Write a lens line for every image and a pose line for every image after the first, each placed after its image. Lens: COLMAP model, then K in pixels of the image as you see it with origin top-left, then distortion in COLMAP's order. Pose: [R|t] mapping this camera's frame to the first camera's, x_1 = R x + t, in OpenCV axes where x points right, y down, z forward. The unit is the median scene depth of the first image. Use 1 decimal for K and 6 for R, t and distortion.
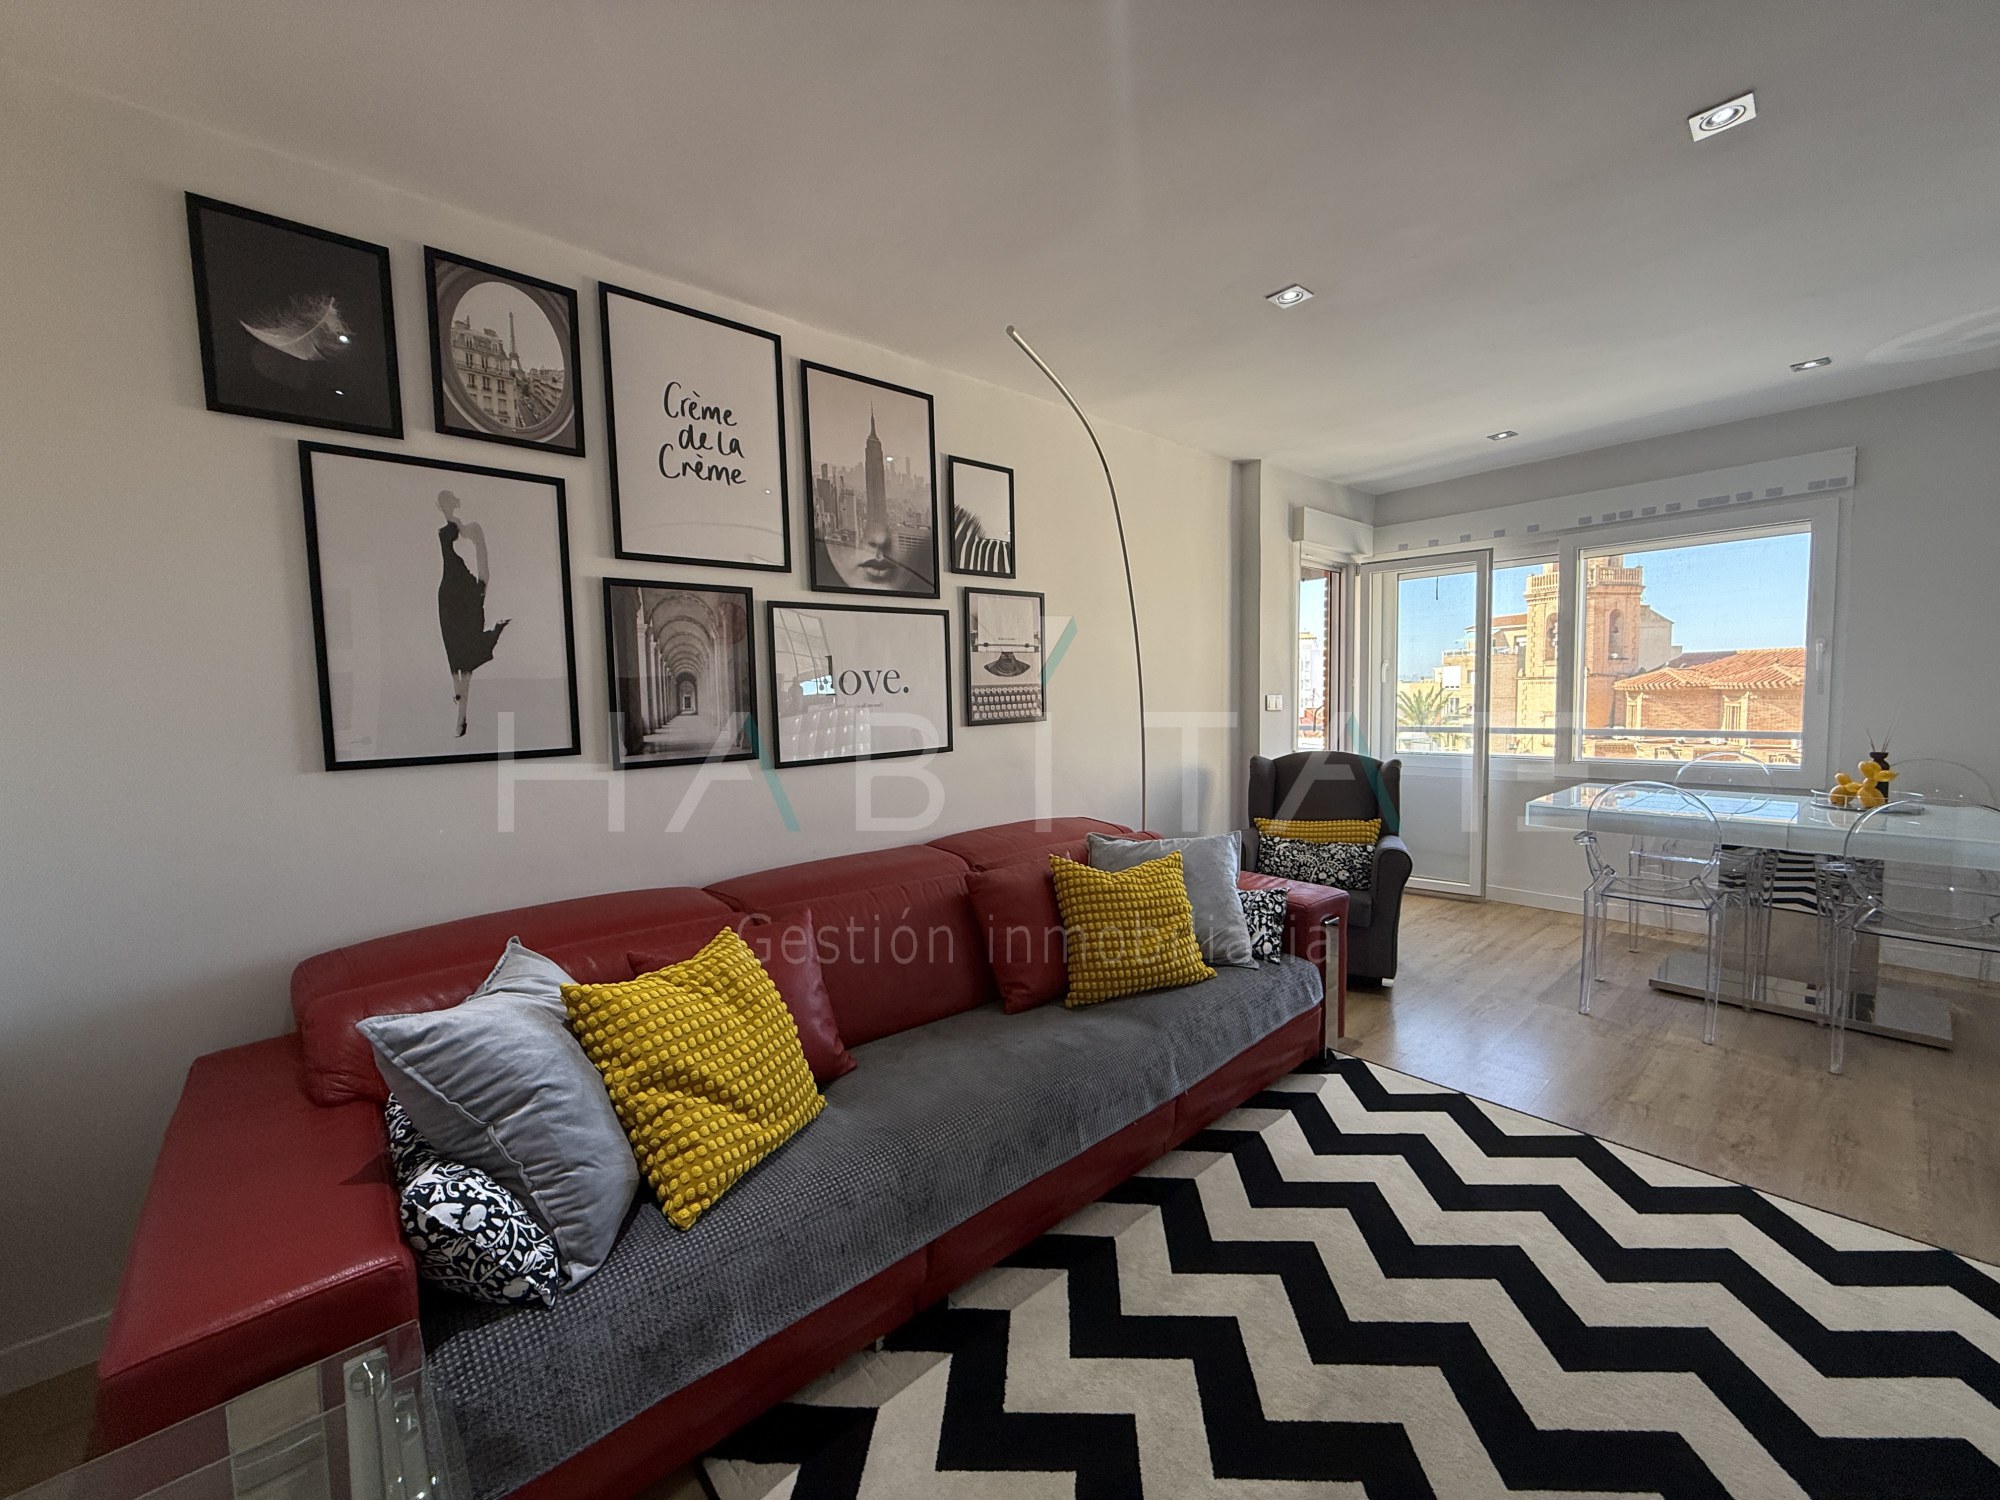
lens RADIAL K [[796.8, 0, 993.3], [0, 796.8, 748.3], [0, 0, 1]] dist [0.000284, -0.000258]
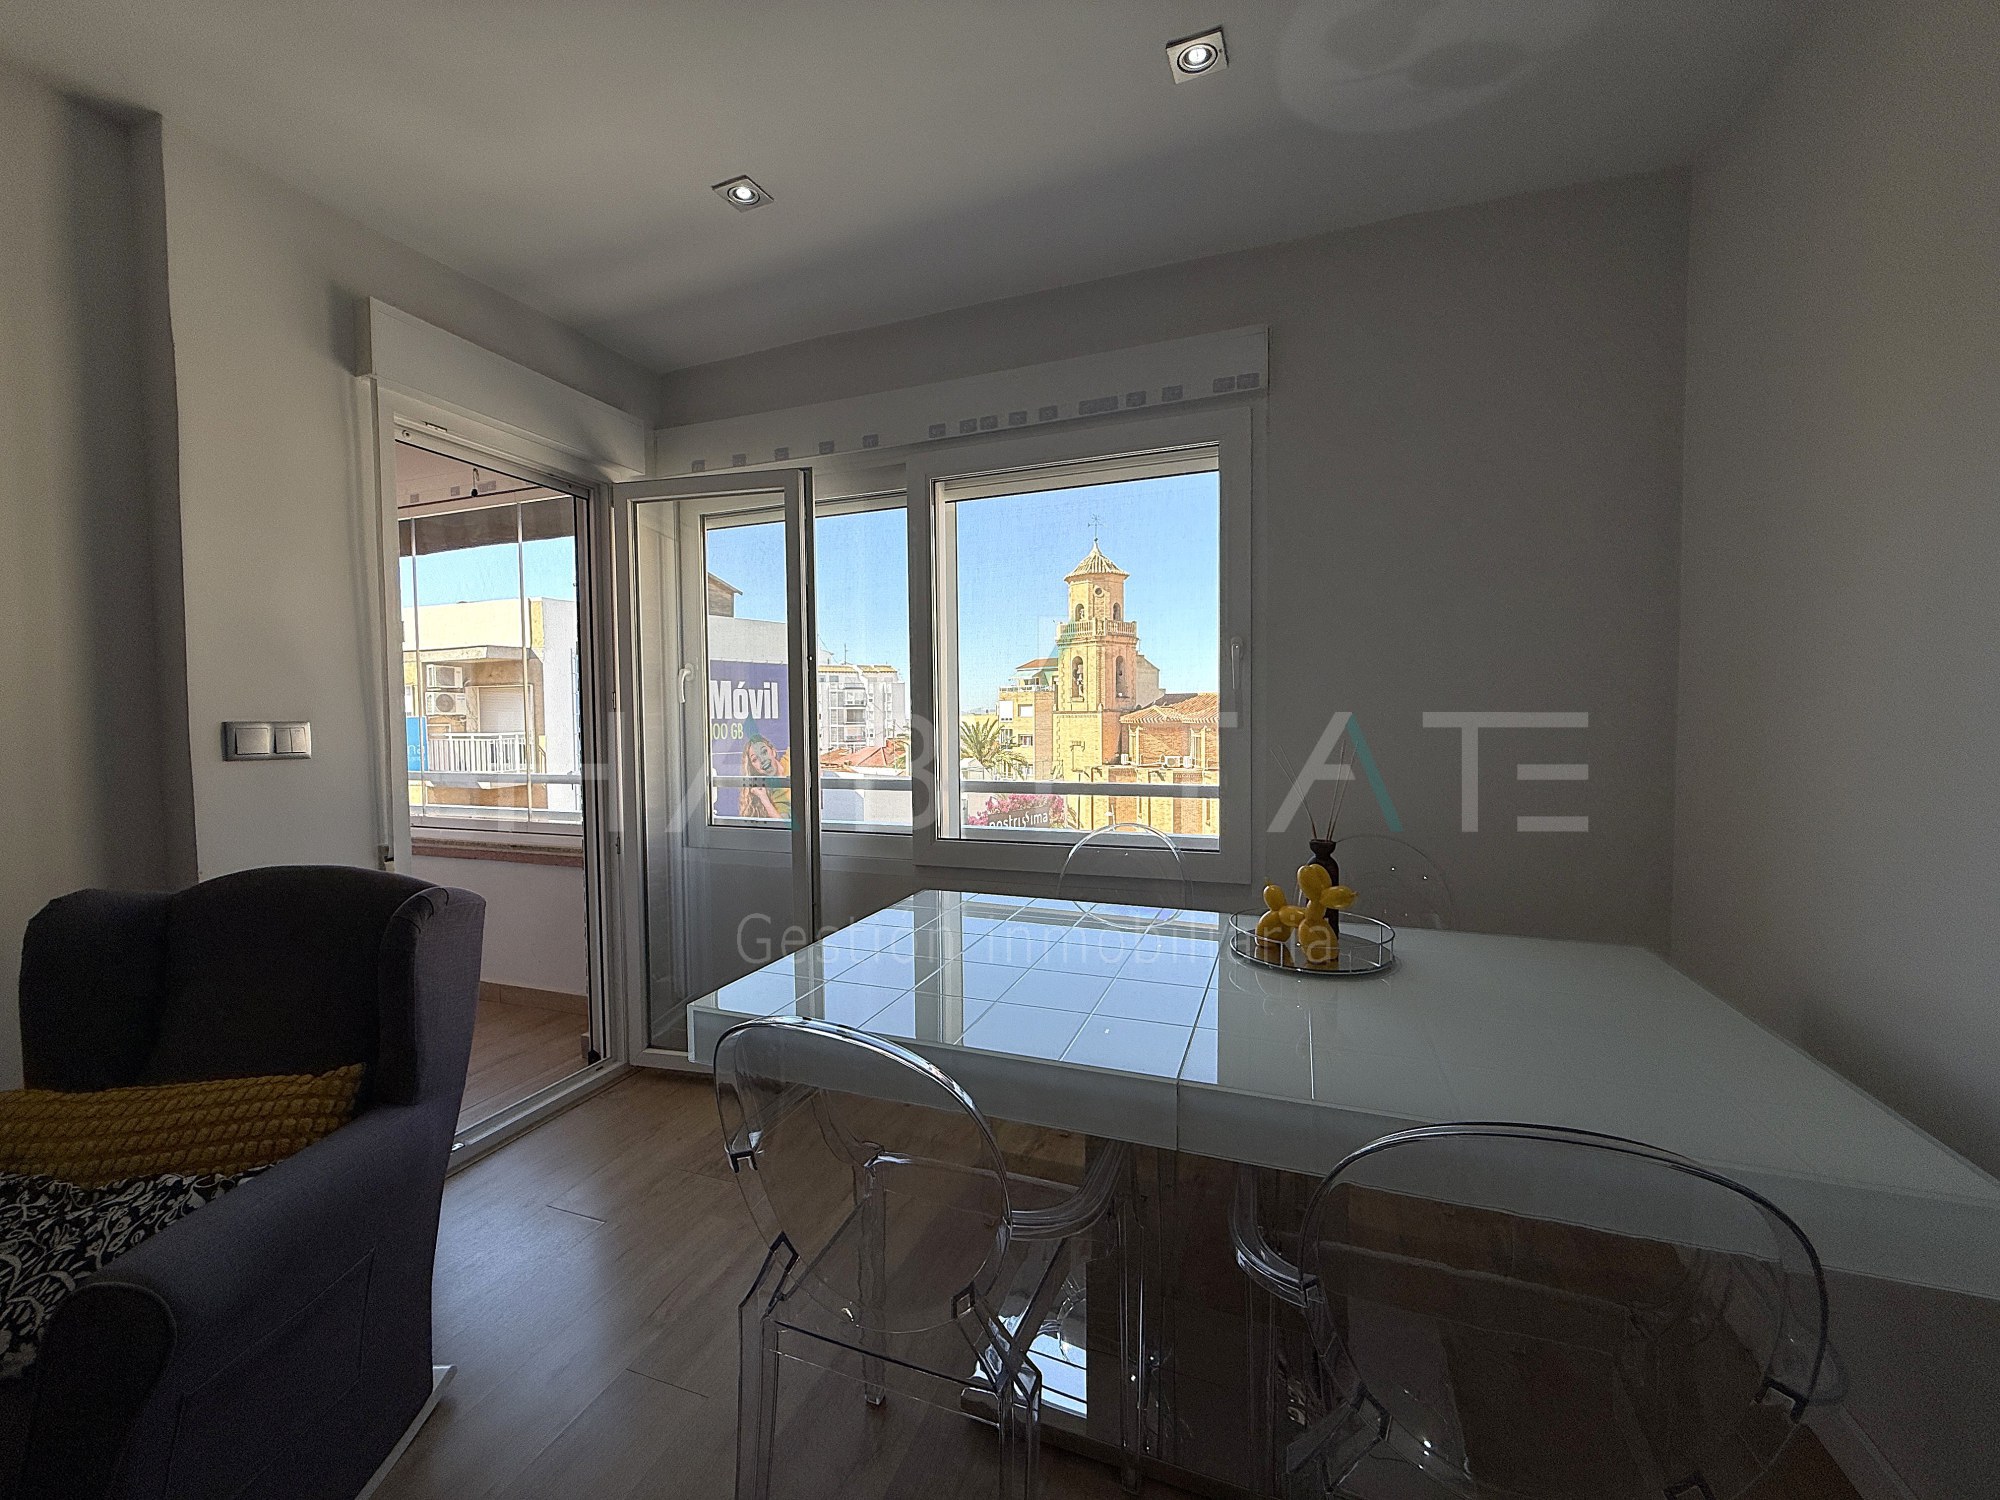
lens RADIAL K [[796.8, 0, 983.3], [0, 796.8, 752.7], [0, 0, 1]] dist [0.000284, -0.000258]
pose [[0.885939, -0.008470, 0.463725, 0.686384], [0.023258, 0.999387, -0.026180, -0.043216], [-0.463219, 0.033979, 0.885592, 0.649774]]
